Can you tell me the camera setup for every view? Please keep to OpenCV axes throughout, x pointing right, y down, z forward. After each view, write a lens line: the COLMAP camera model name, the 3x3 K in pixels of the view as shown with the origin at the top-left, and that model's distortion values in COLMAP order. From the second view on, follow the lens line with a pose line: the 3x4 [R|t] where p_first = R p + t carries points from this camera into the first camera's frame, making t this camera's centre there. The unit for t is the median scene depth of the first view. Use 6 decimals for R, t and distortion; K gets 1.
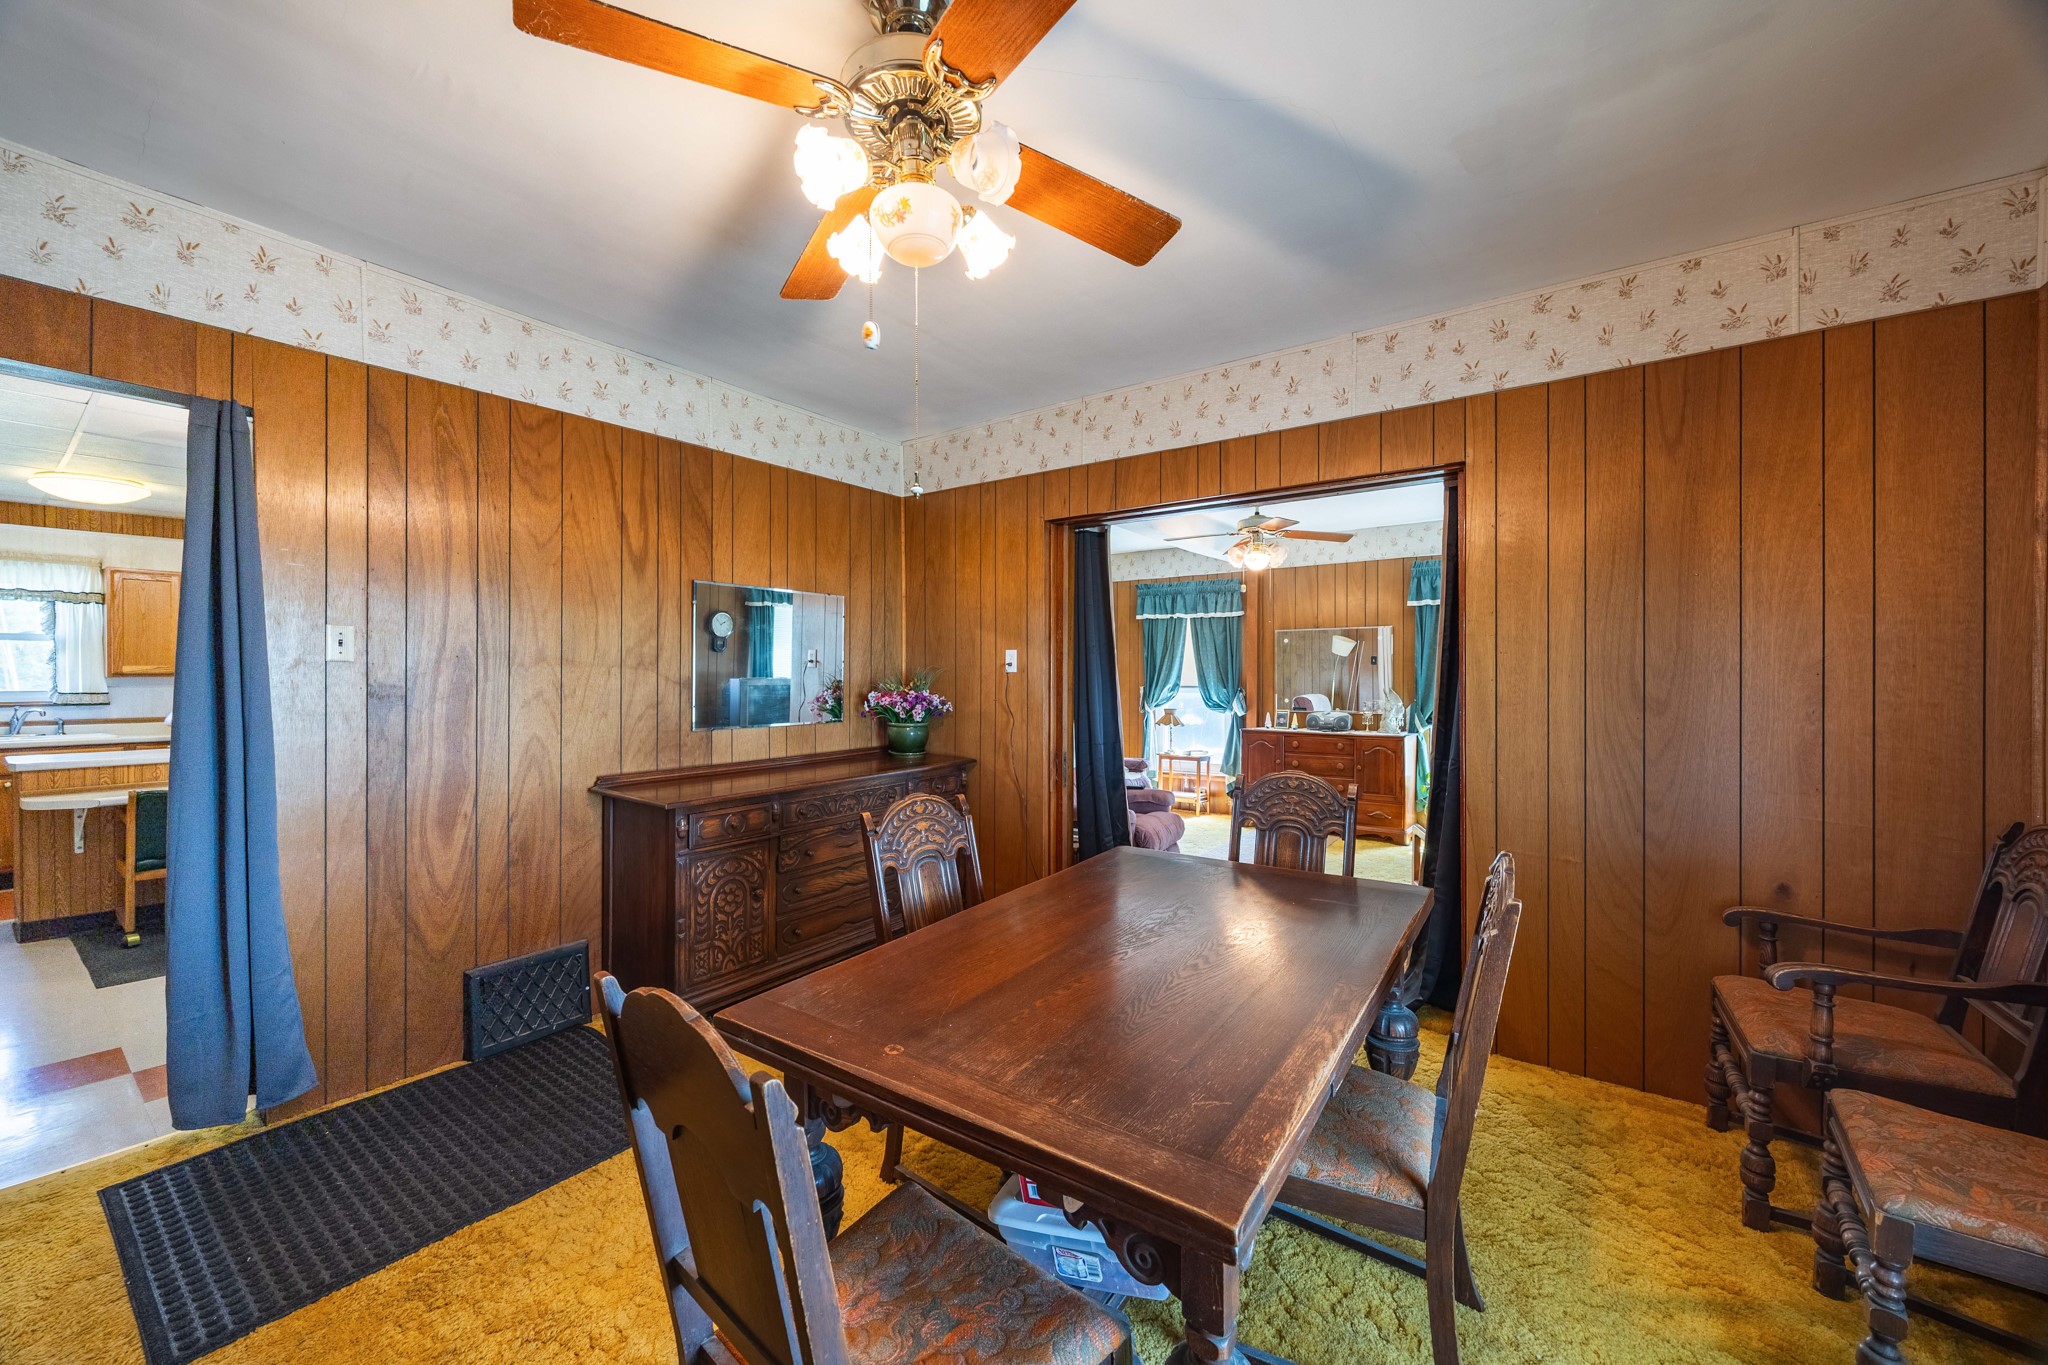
lens RADIAL K [[786.6, 0, 1020.1], [0, 786.6, 674.4], [0, 0, 1]] dist [0.002980, 0.000294]
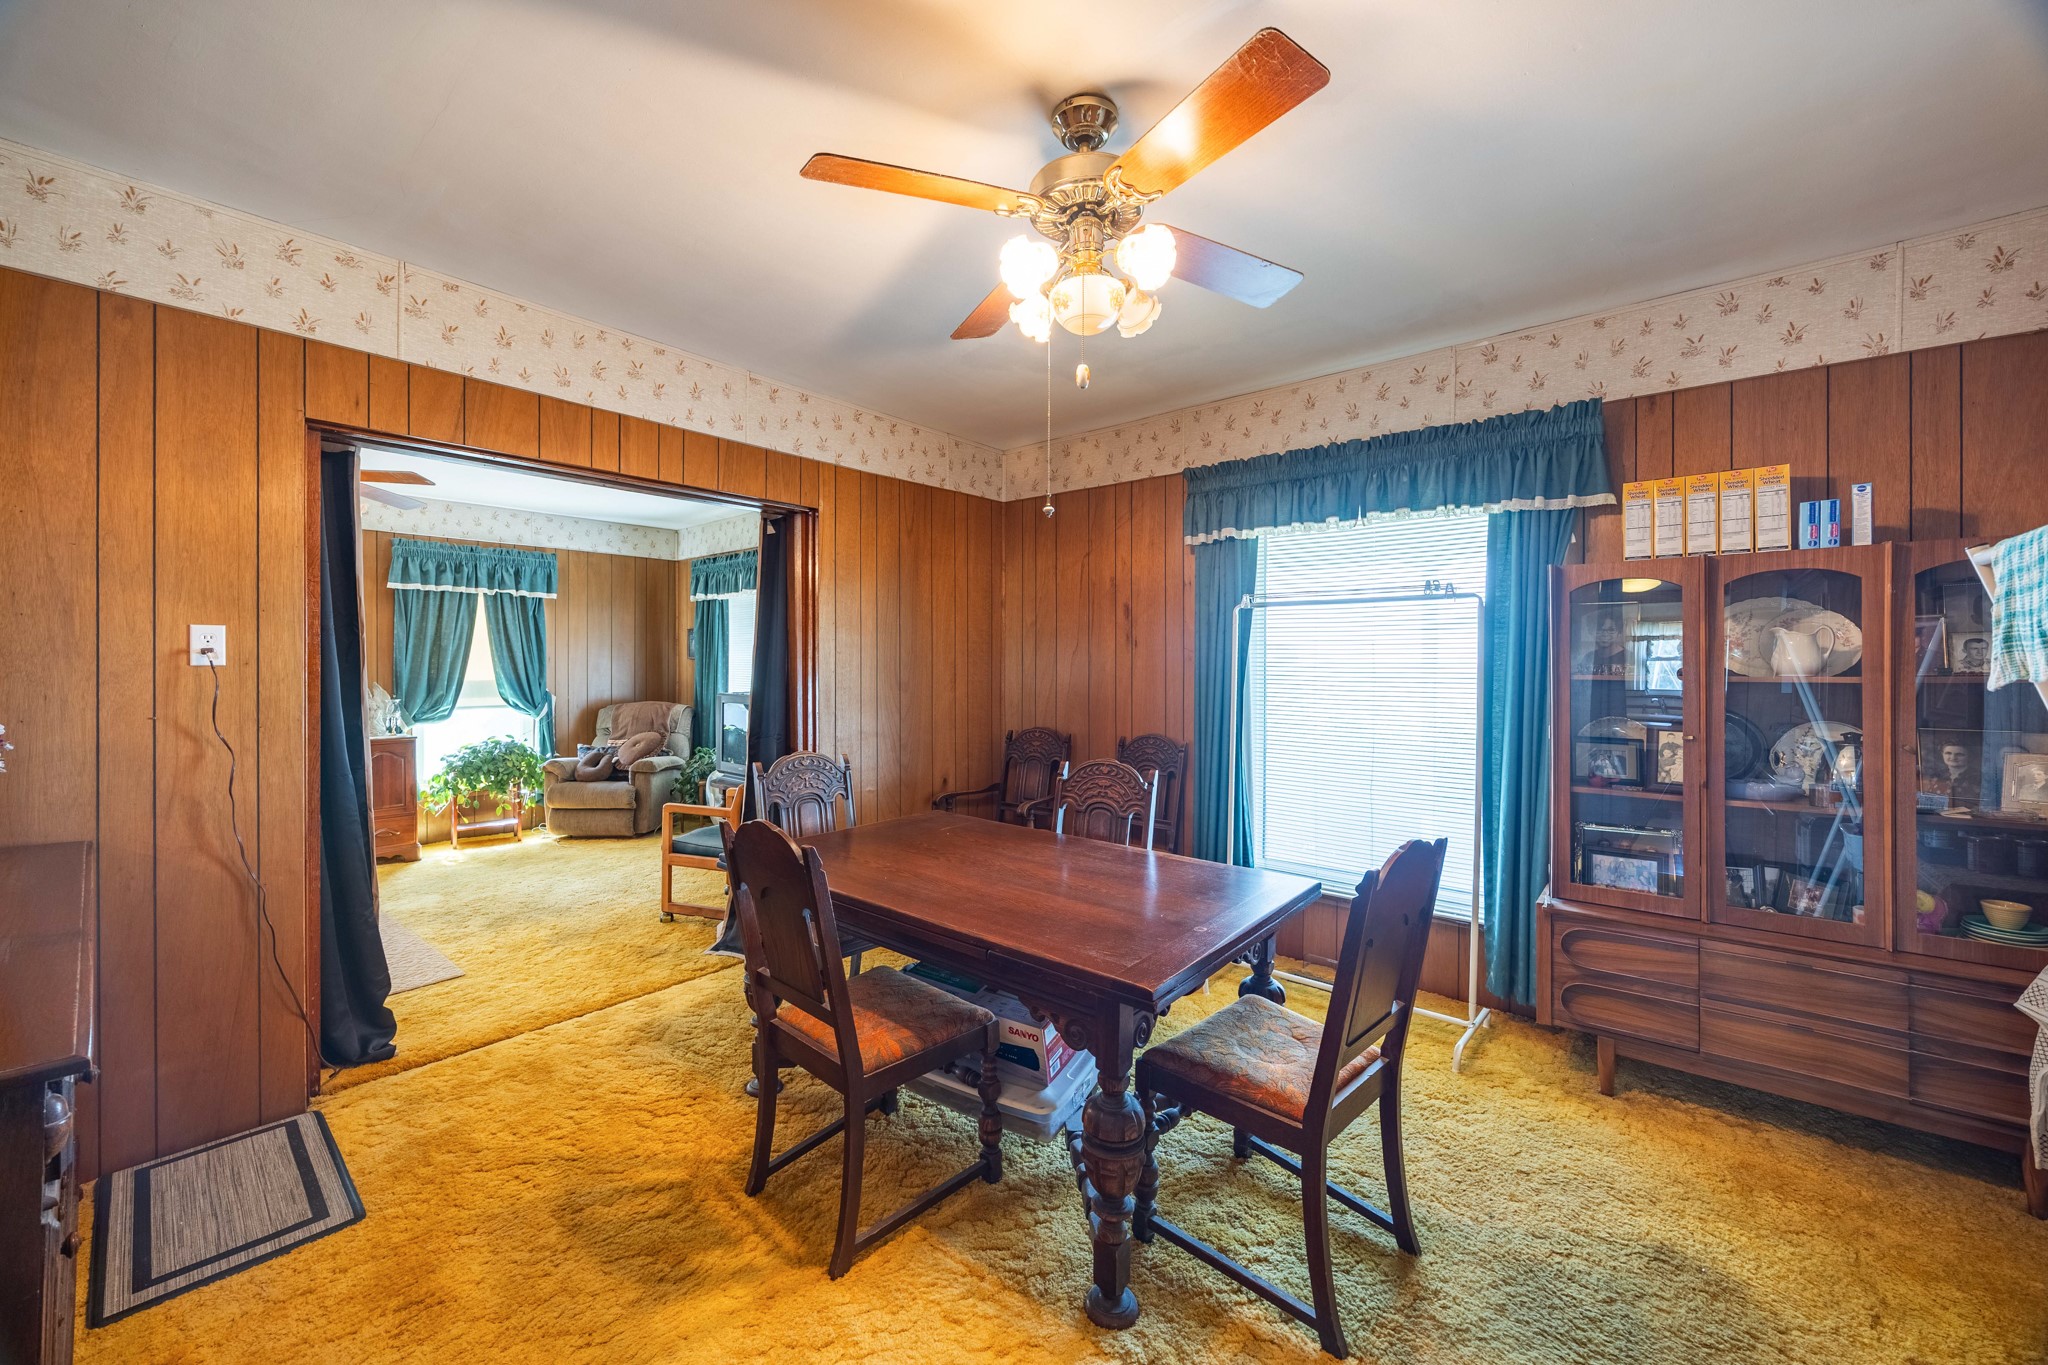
lens RADIAL K [[786.6, 0, 1012.5], [0, 786.6, 669.5], [0, 0, 1]] dist [0.002980, 0.000294]
pose [[0.089928, -0.005661, 0.995932, -0.654003], [-0.001324, 0.999982, 0.005803, -0.004385], [-0.995947, -0.001841, 0.089919, 0.484324]]
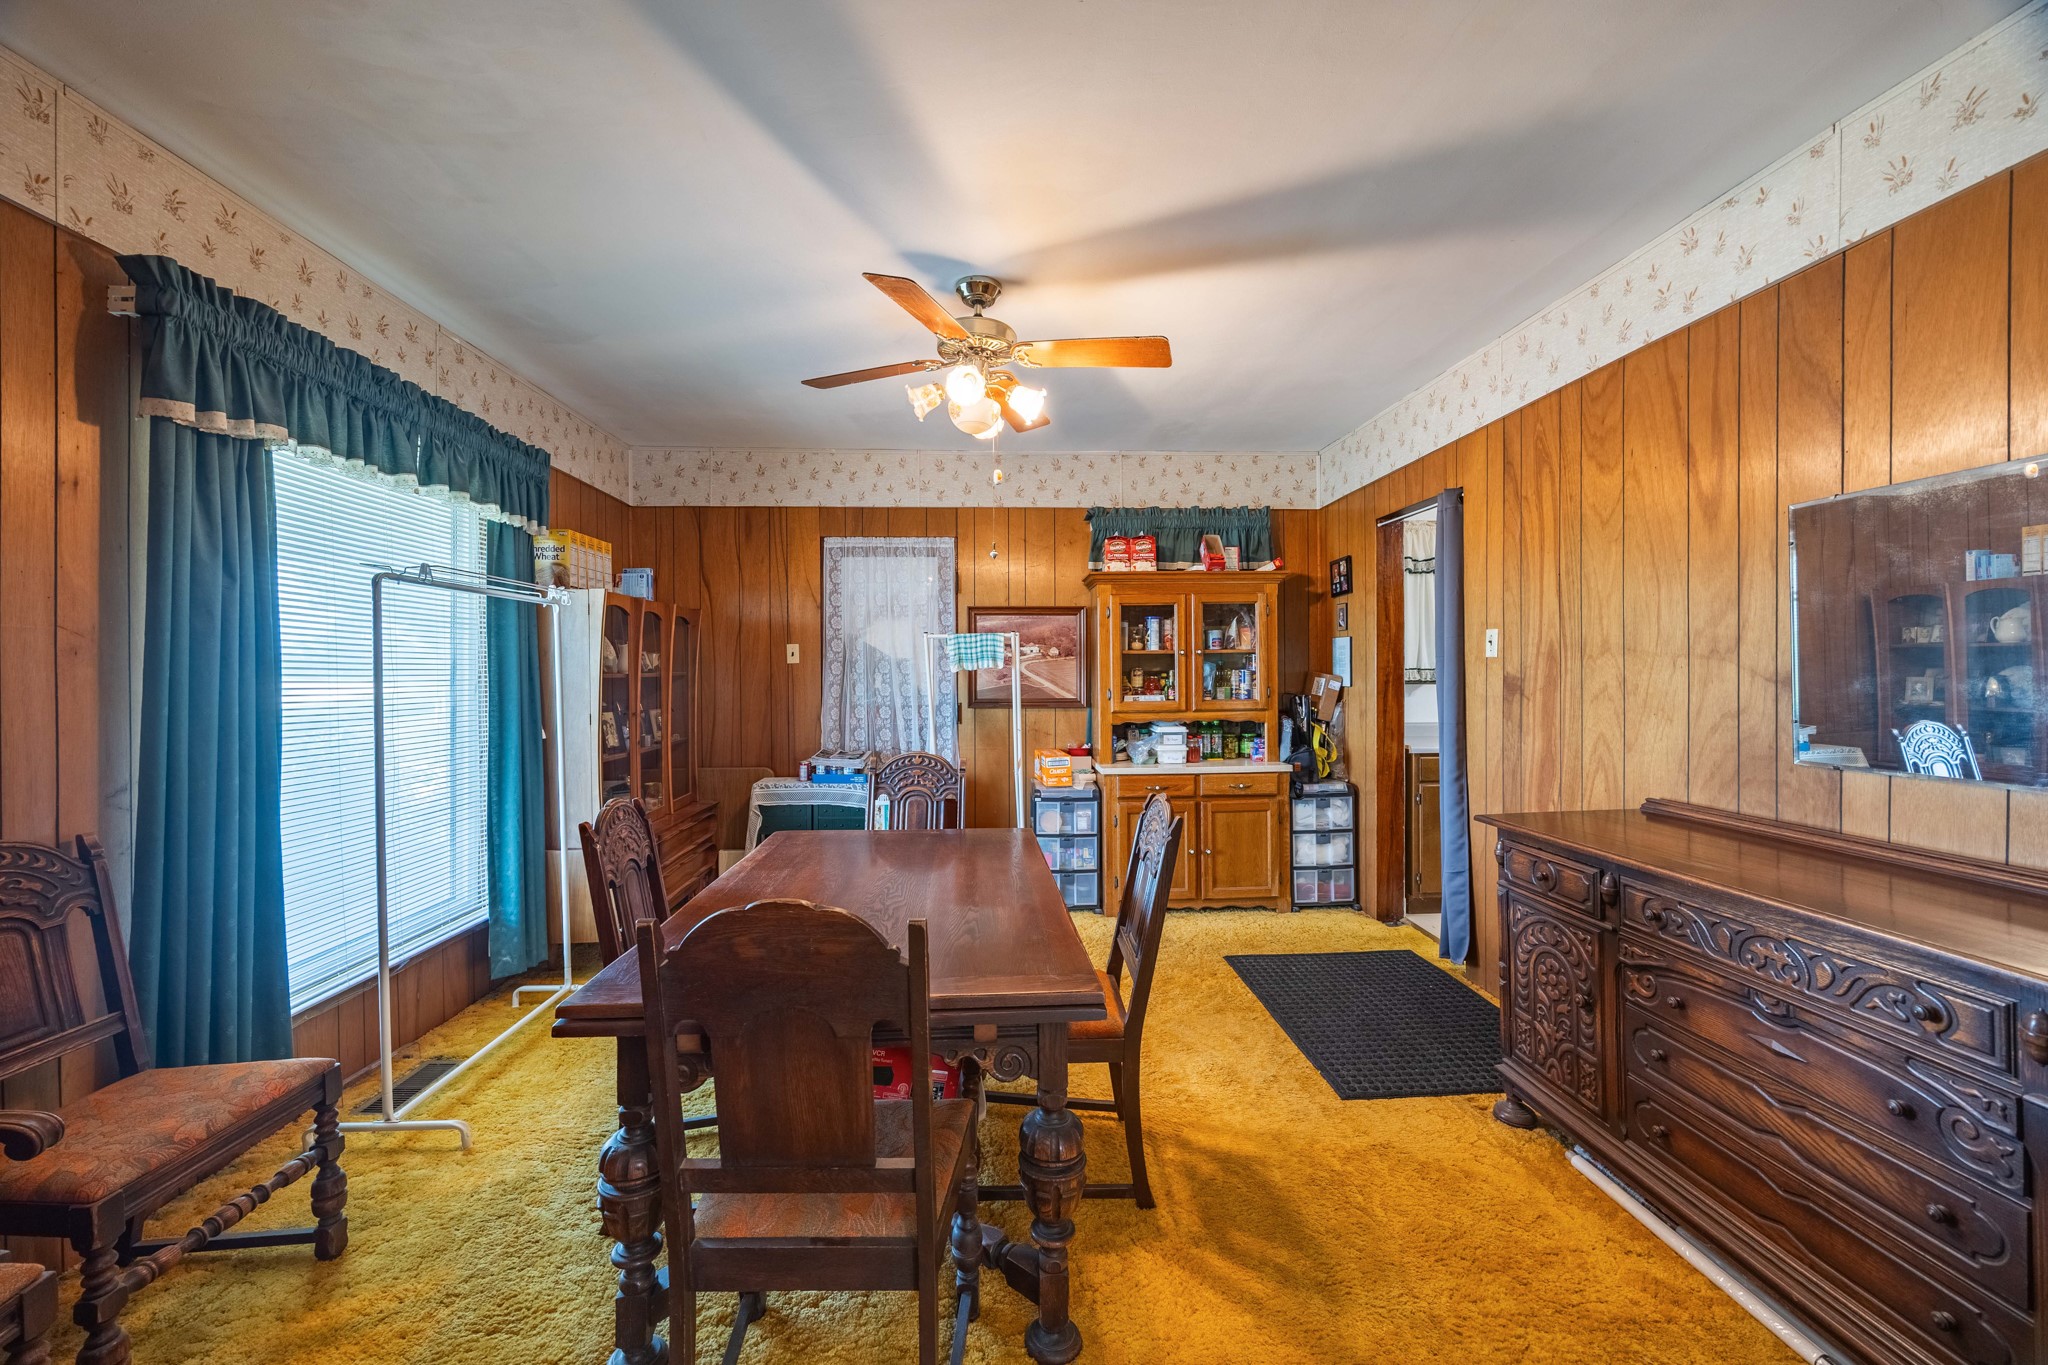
lens RADIAL K [[786.6, 0, 1017.4], [0, 786.6, 674.9], [0, 0, 1]] dist [0.002980, 0.000294]
pose [[-0.782220, 0.004351, -0.622987, 0.429299], [0.000740, 0.999981, 0.006055, 0.002896], [0.623001, 0.004275, -0.782209, 1.175298]]
